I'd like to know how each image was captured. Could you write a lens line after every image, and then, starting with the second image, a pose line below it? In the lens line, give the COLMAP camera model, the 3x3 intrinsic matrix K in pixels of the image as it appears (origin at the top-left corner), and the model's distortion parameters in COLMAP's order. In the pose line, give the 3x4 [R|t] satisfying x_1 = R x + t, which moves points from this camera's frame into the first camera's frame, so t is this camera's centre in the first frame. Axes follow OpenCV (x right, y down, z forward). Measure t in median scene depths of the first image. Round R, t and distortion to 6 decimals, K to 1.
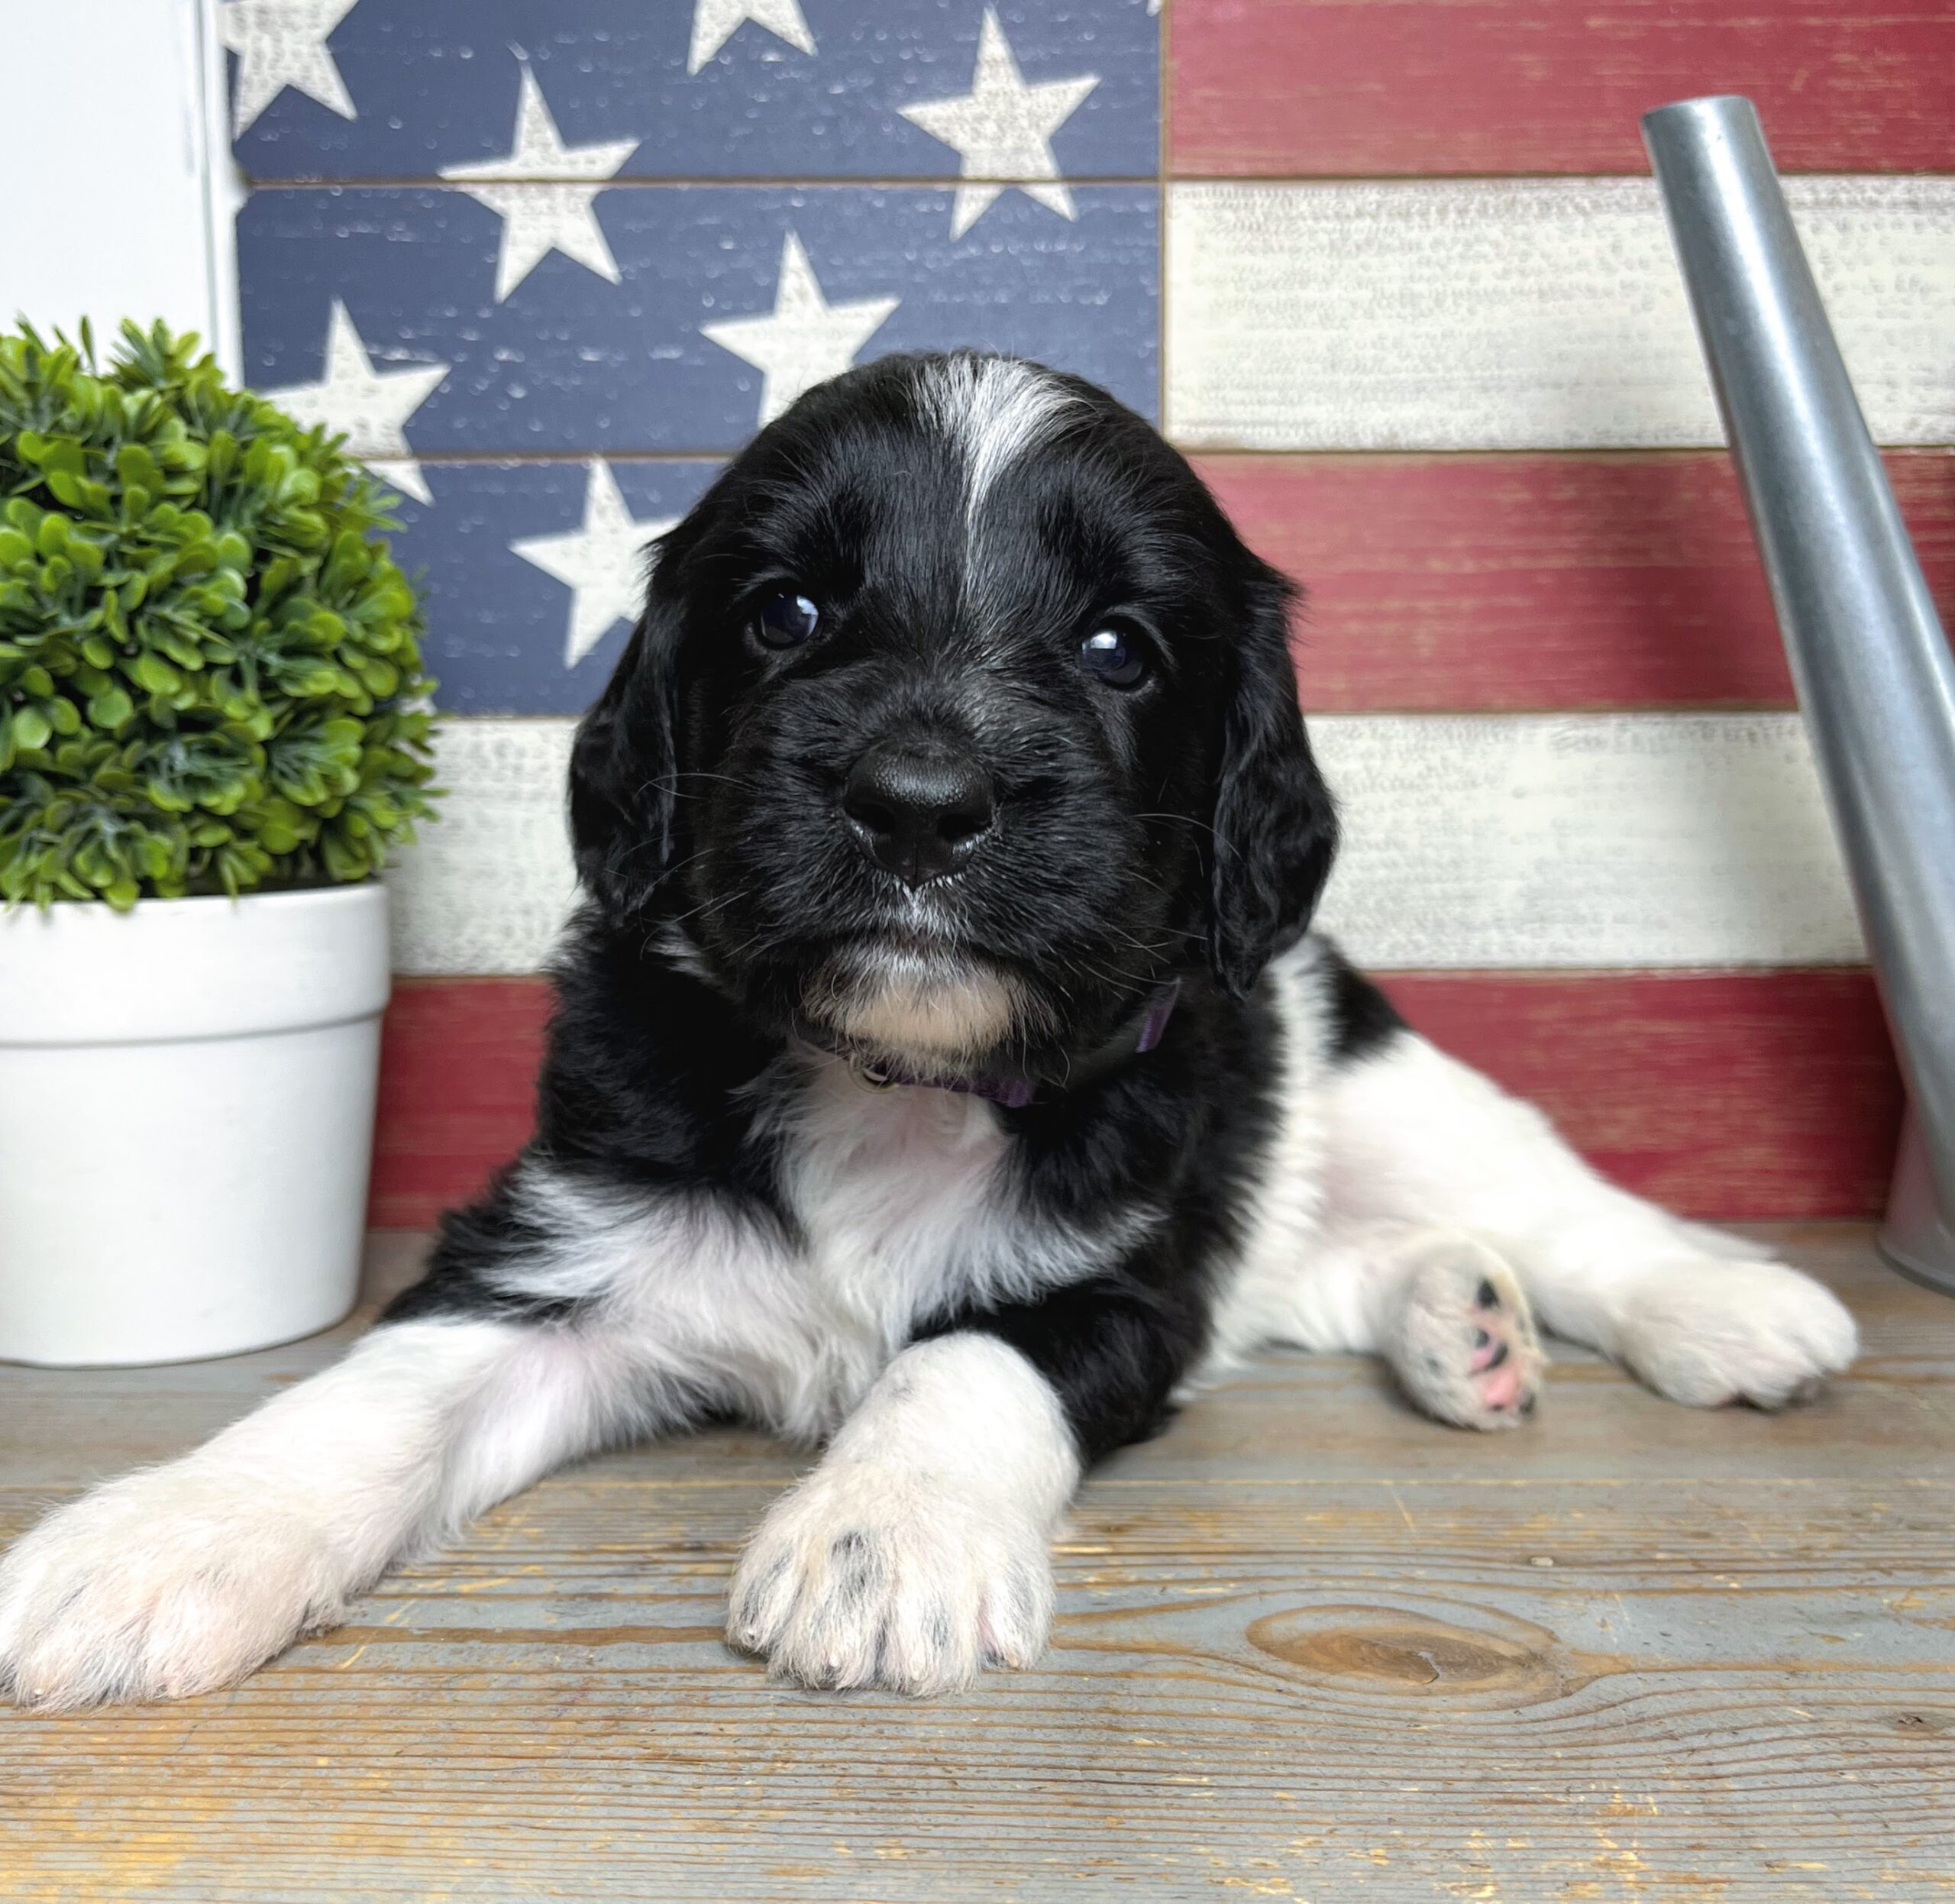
lens RADIAL K [[2034.6, 0, 968.3], [0, 2034.6, 1186.7], [0, 0, 1]] dist [0.010400, 0.000000]
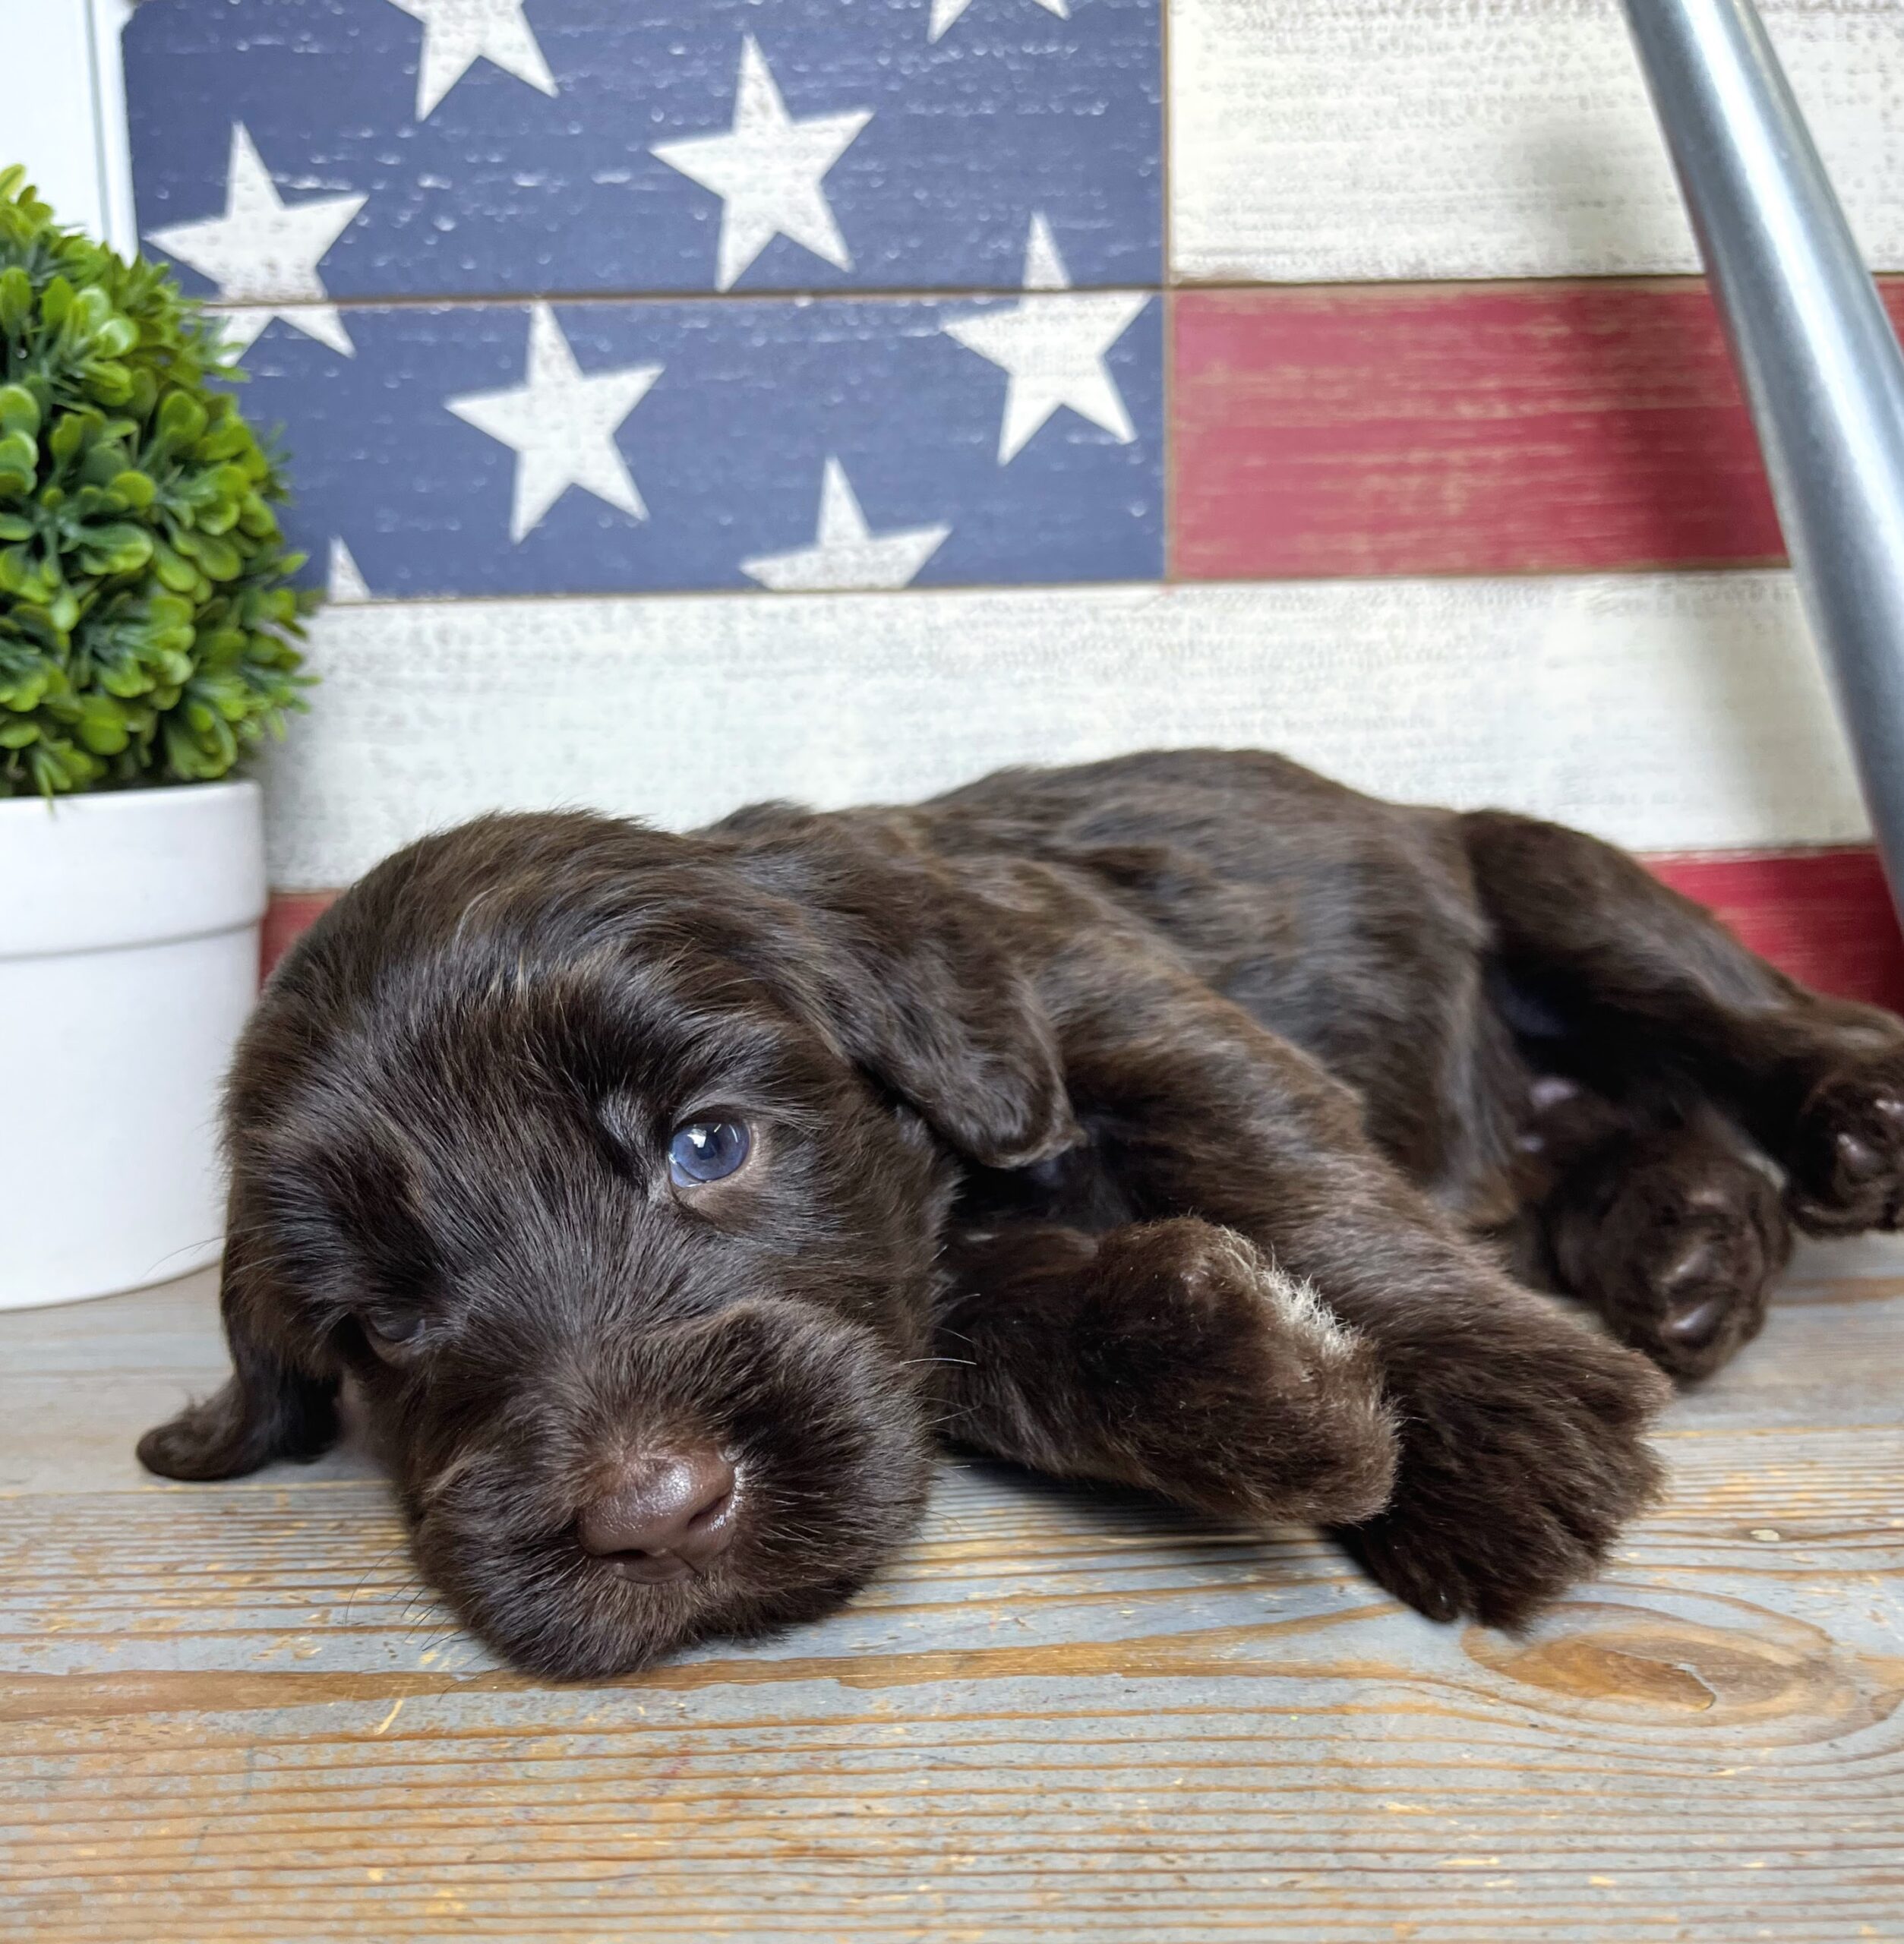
lens RADIAL K [[1963.8, 0, 938.9], [0, 1963.8, 1239.5], [0, 0, 1]] dist [0.002507, 0.000000]
pose [[0.998960, -0.029270, 0.034957, -0.092213], [0.026607, 0.996876, 0.074362, -0.011541], [-0.037025, -0.073355, 0.996618, 0.196117]]
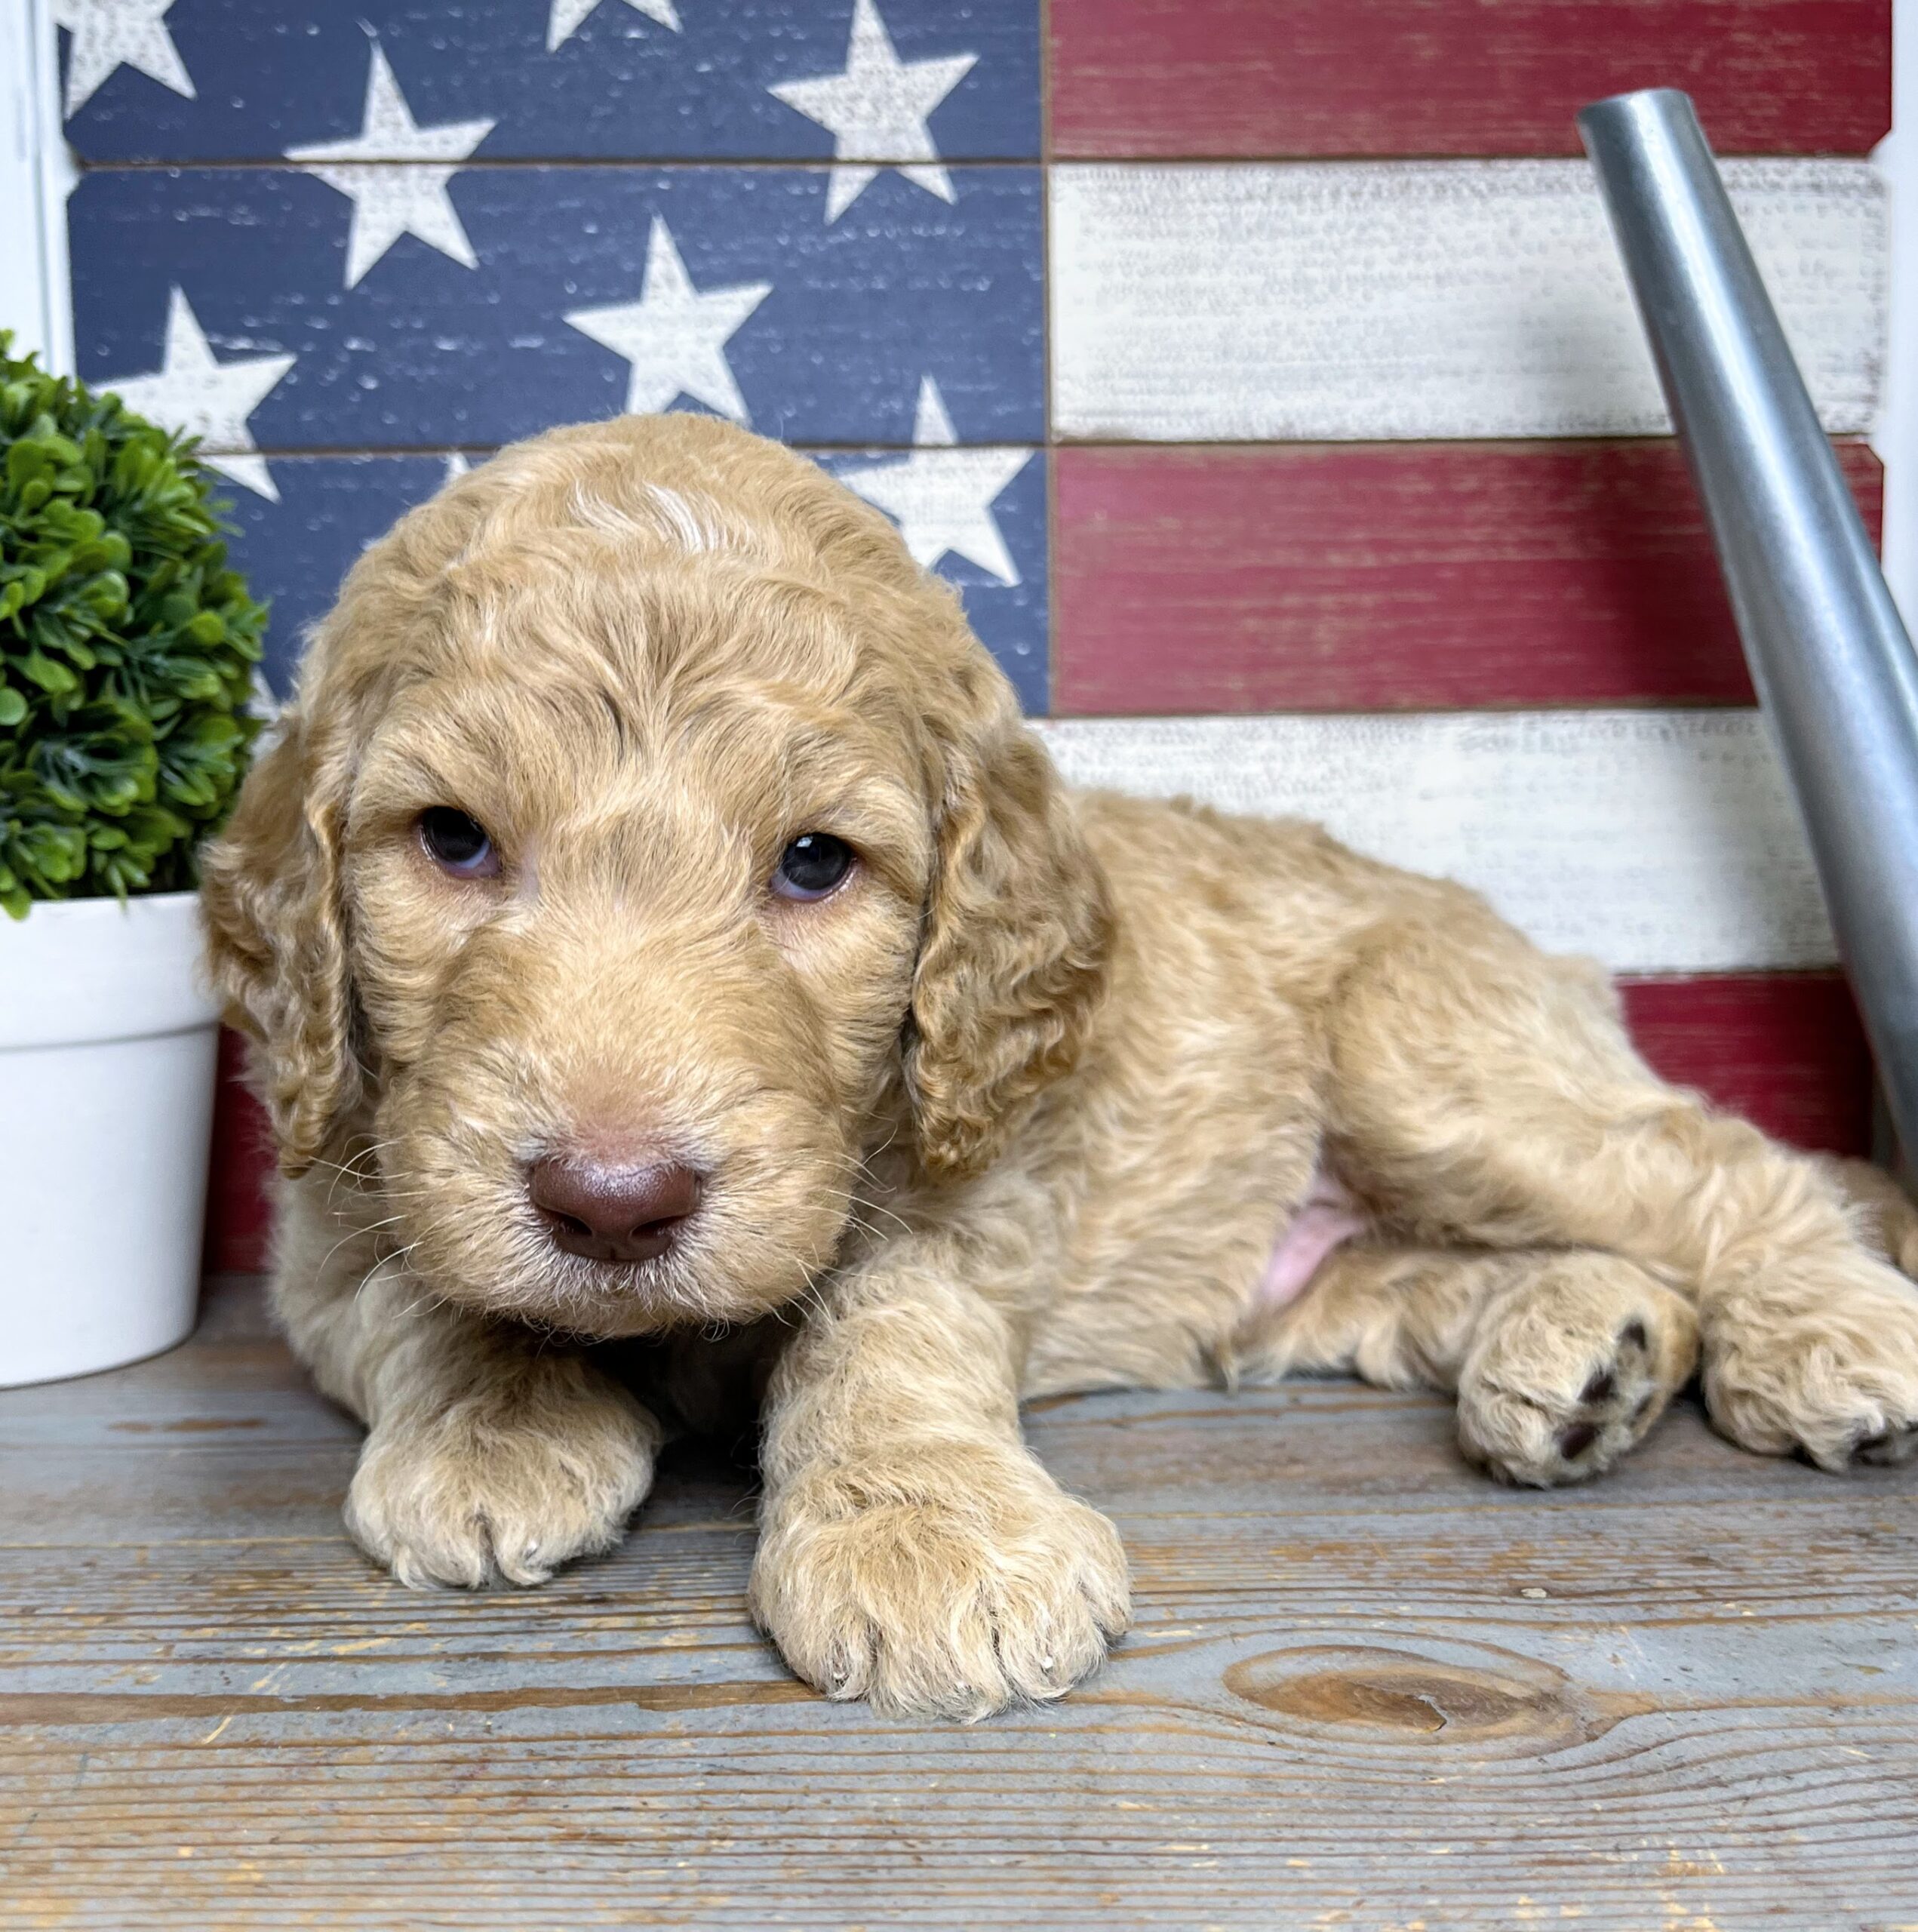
lens RADIAL K [[2057.9, 0, 887.6], [0, 2057.9, 1188.5], [0, 0, 1]] dist [0.005174, 0.000000]
pose [[0.999340, -0.016048, 0.032603, -0.033657], [0.016846, 0.999562, -0.024344, 0.021014], [-0.032198, 0.024878, 0.999172, 0.086531]]
